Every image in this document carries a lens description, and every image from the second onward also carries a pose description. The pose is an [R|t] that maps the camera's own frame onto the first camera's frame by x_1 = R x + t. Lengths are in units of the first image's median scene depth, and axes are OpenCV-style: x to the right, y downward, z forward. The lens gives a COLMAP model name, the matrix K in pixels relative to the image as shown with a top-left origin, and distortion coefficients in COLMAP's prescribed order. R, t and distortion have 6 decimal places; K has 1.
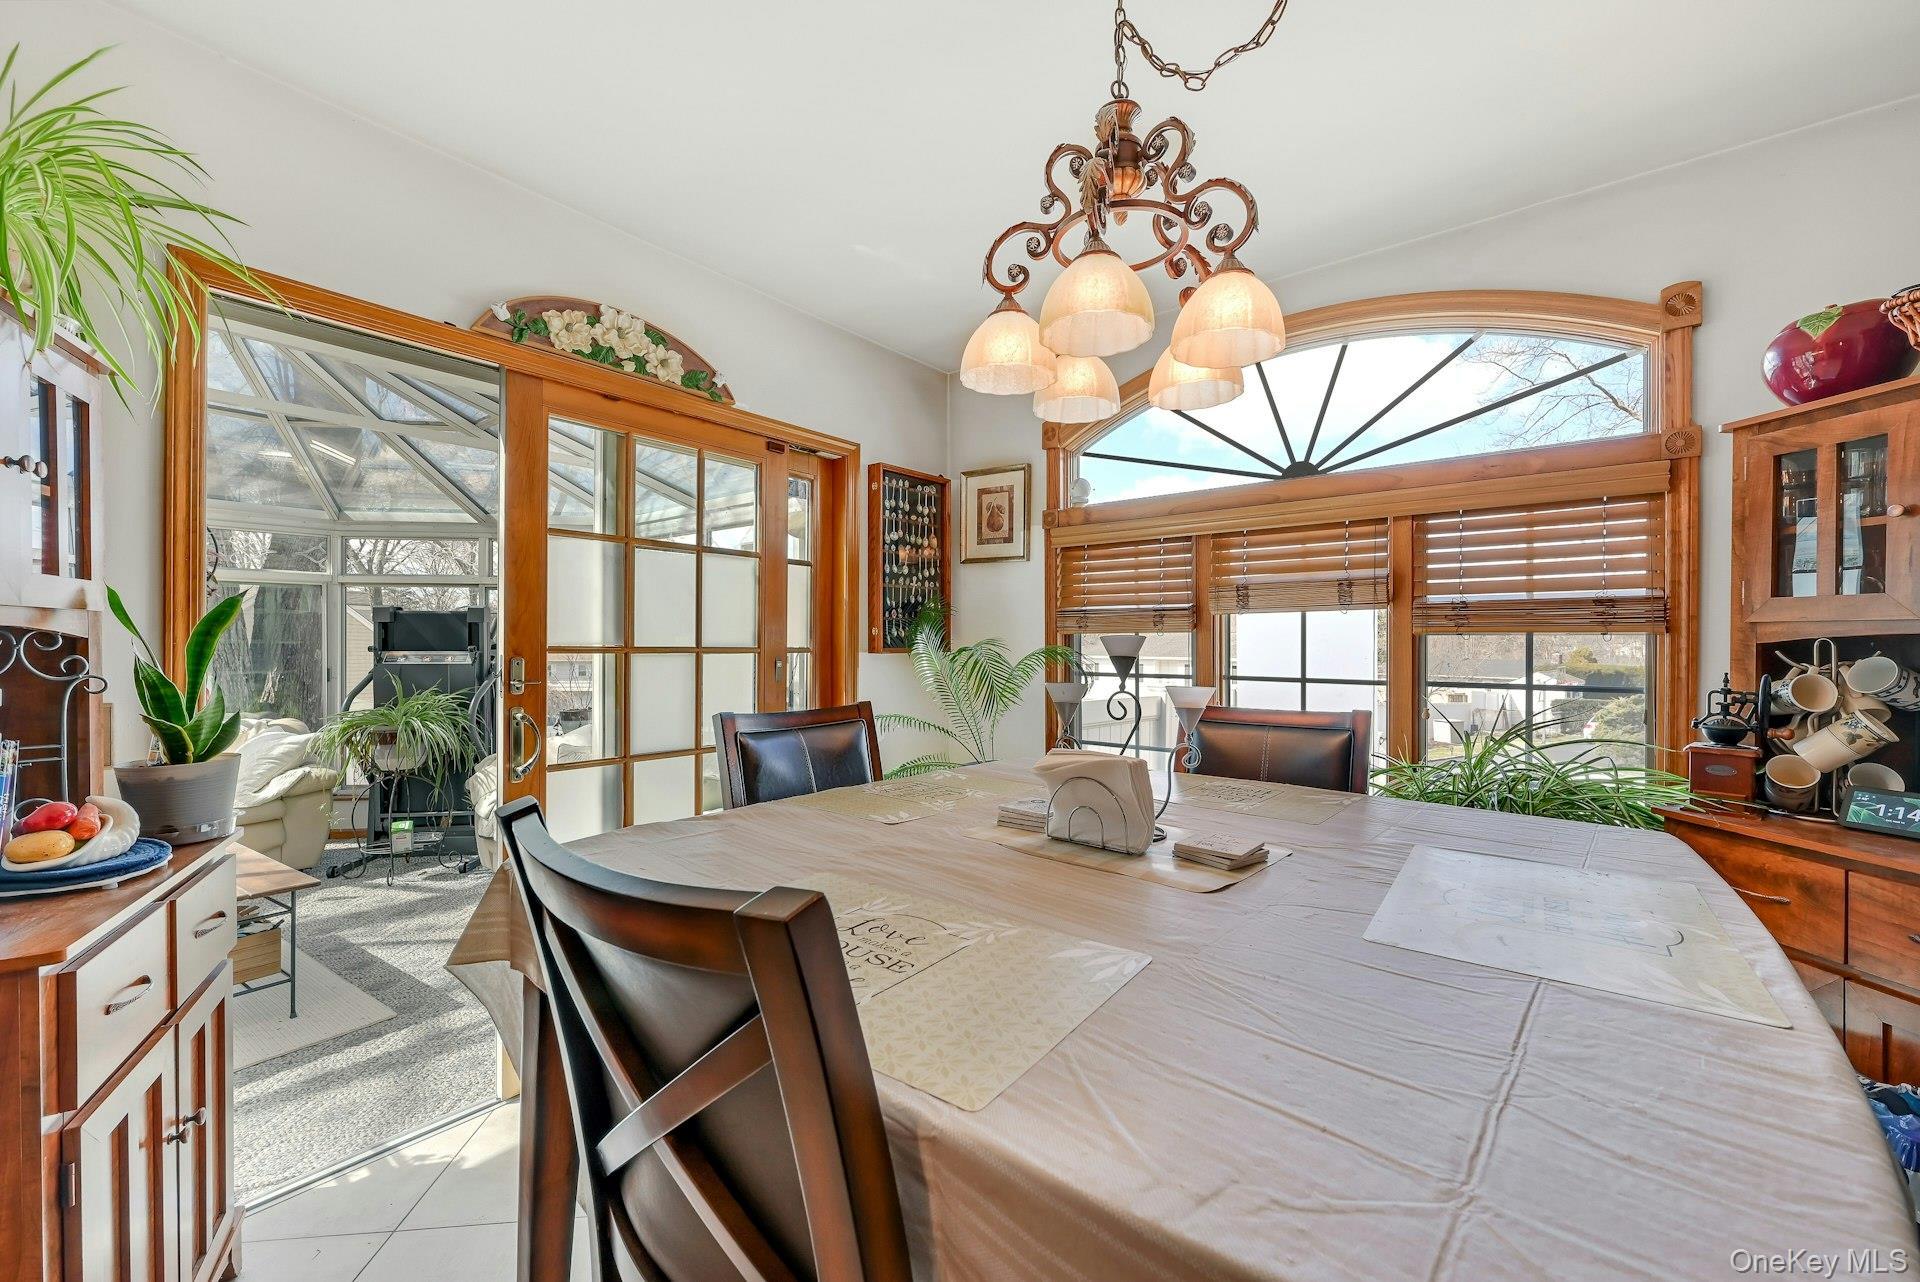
lens RADIAL K [[756.9, 0, 960.0], [0, 756.9, 641.0], [0, 0, 1]] dist [-0.001547, -0.000105]
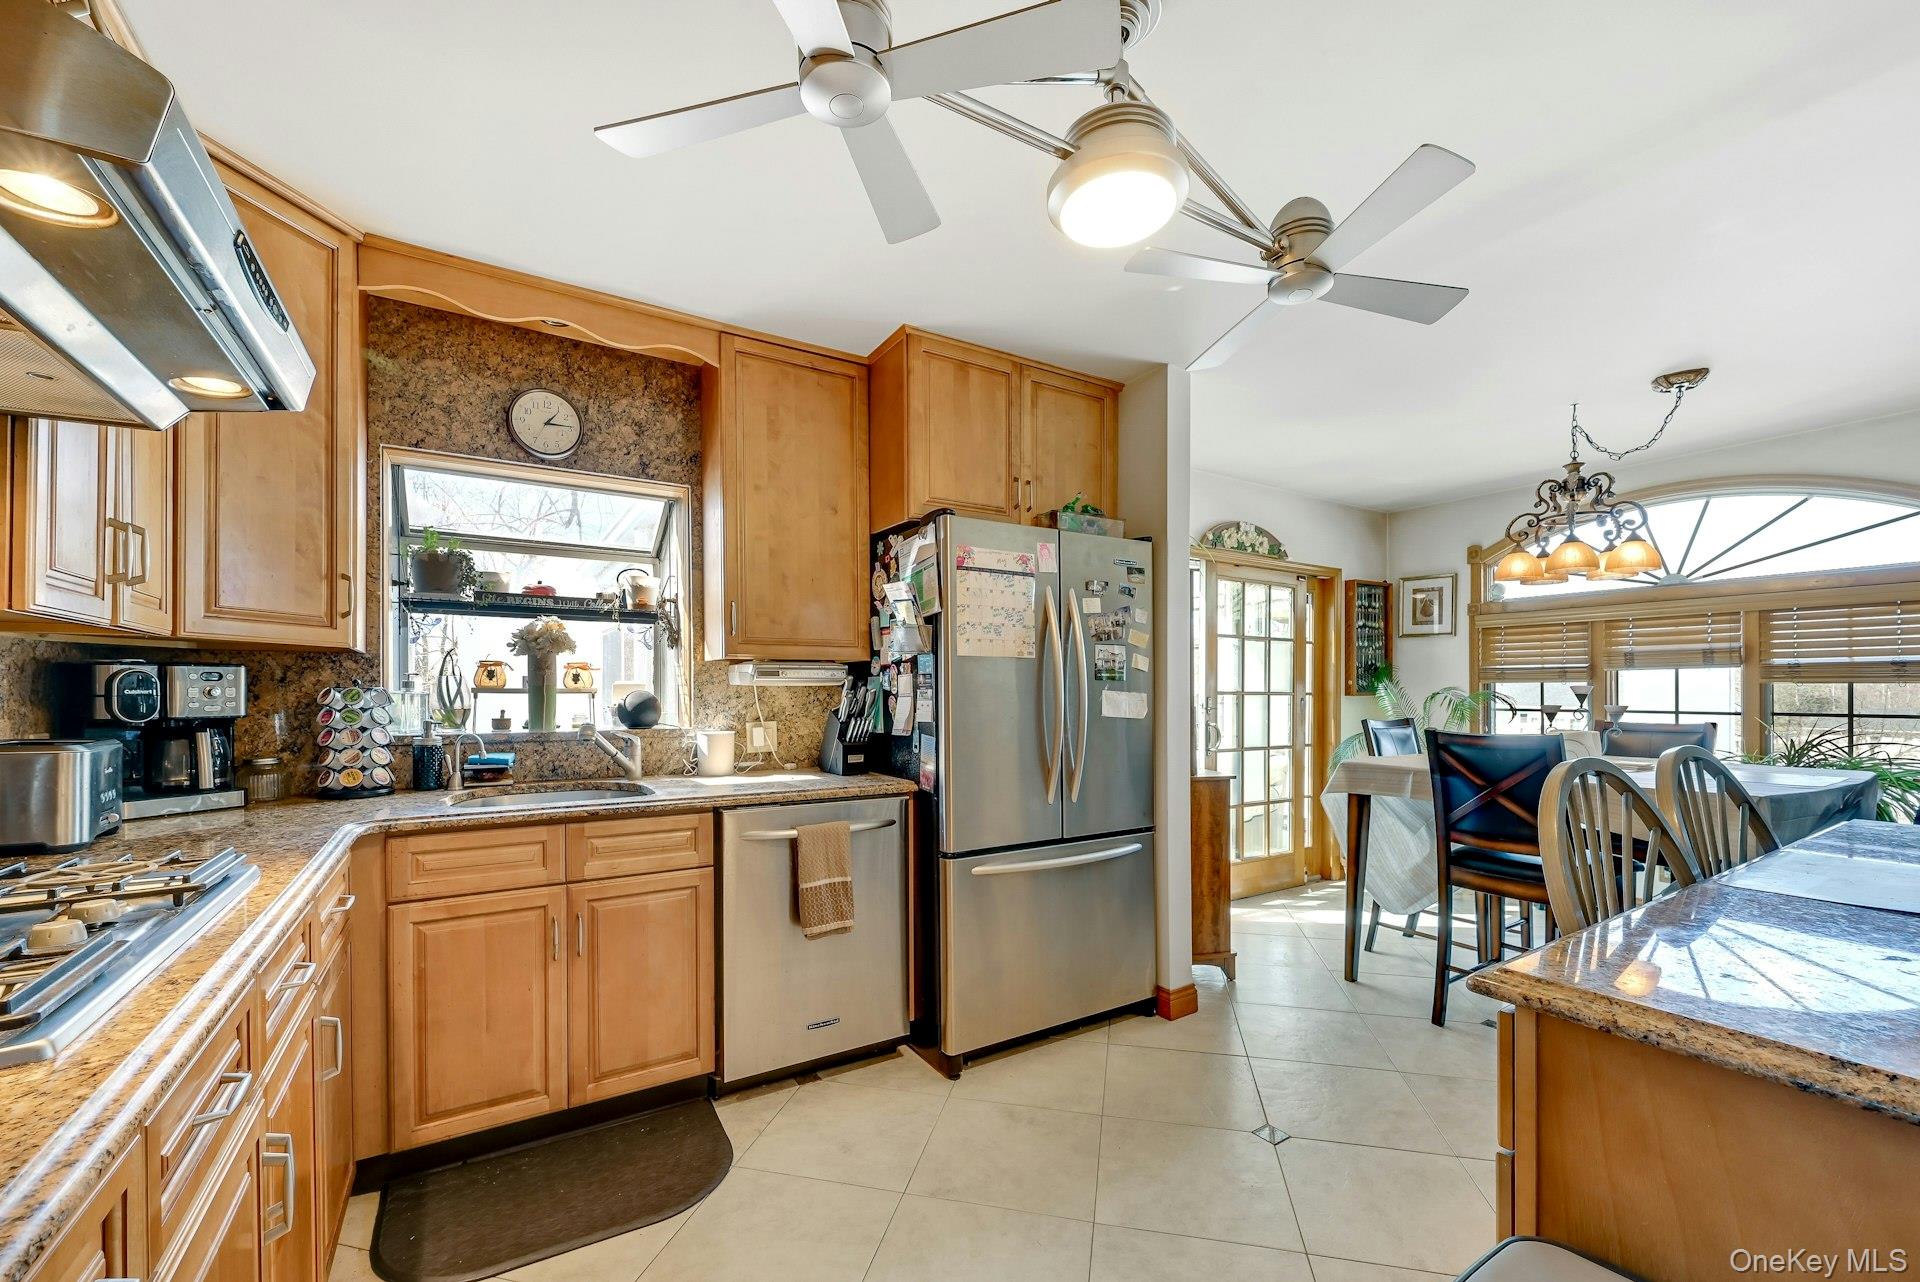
lens RADIAL K [[776.8, 0, 955.3], [0, 776.8, 684.6], [0, 0, 1]] dist [-0.000029, 0.000011]
pose [[0.945116, -0.003530, -0.326715, -0.459094], [0.002218, 0.999988, -0.004387, -0.002414], [0.326726, 0.003422, 0.945113, -1.069255]]
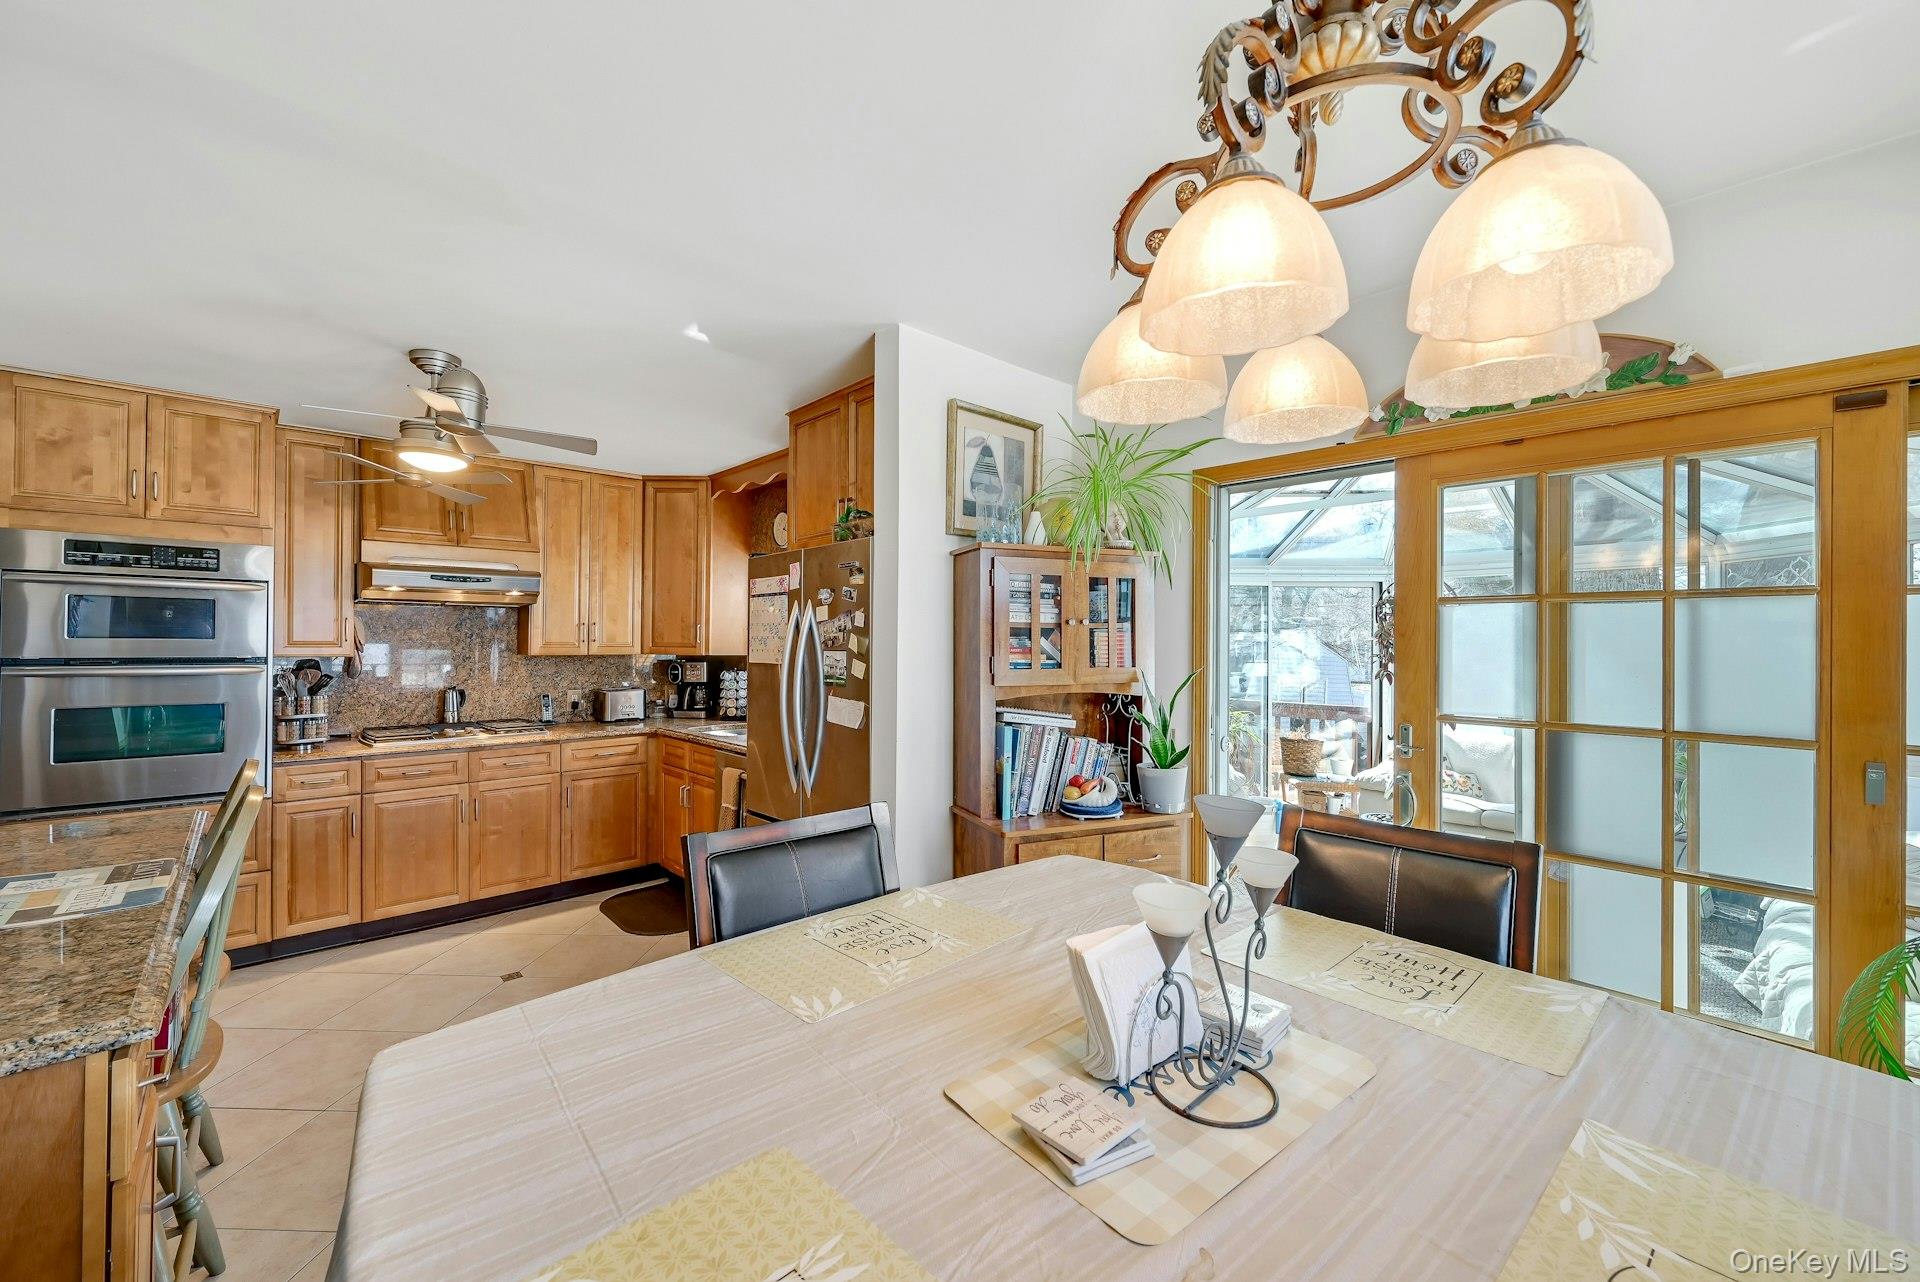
lens RADIAL K [[756.9, 0, 960.0], [0, 756.9, 641.0], [0, 0, 1]] dist [-0.001547, -0.000105]
pose [[-0.141010, 0.002567, -0.990005, 0.467994], [0.003826, 0.999991, 0.002048, -0.082307], [0.990001, -0.003499, -0.141019, 0.433073]]
